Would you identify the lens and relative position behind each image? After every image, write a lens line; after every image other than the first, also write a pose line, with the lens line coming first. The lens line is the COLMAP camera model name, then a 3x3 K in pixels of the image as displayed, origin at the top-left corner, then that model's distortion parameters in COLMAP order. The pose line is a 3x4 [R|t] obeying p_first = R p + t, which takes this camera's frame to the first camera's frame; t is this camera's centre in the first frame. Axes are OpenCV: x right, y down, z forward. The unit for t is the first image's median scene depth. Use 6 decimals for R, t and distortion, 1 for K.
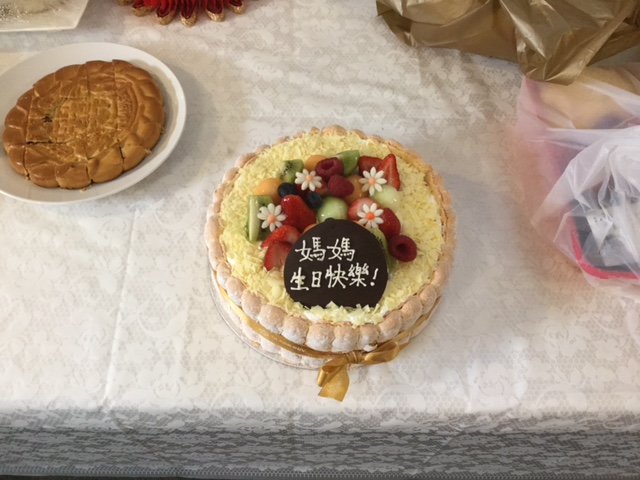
lens RADIAL K [[574.0, 0, 320.0], [0, 574.0, 240.0], [0, 0, 1]] dist [0.136908, -0.287738]
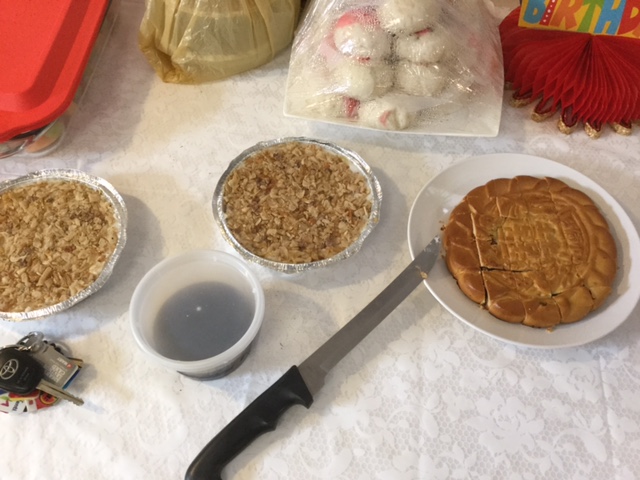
lens RADIAL K [[574.0, 0, 320.0], [0, 574.0, 240.0], [0, 0, 1]] dist [0.136908, -0.287738]
pose [[0.986479, 0.116510, -0.115259, -0.681526], [-0.121087, 0.992076, -0.033520, -0.154052], [0.110440, 0.047023, 0.992770, 0.042994]]
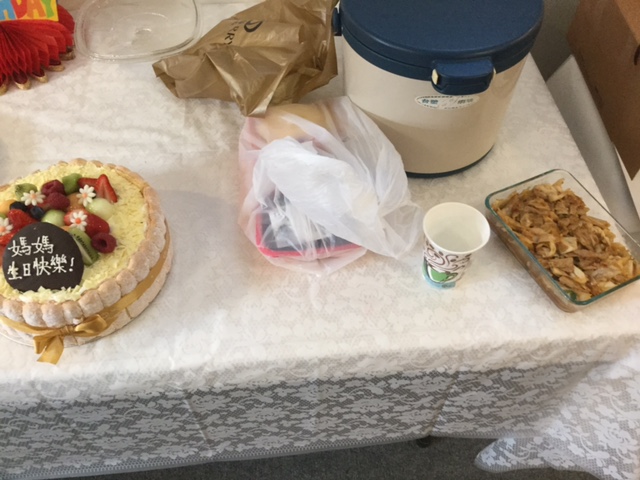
lens RADIAL K [[574.0, 0, 320.0], [0, 574.0, 240.0], [0, 0, 1]] dist [0.136908, -0.287738]
pose [[0.996492, -0.077531, 0.031514, 0.495260], [0.080404, 0.991384, -0.103402, 0.153169], [-0.023226, 0.105573, 0.994140, -0.270619]]
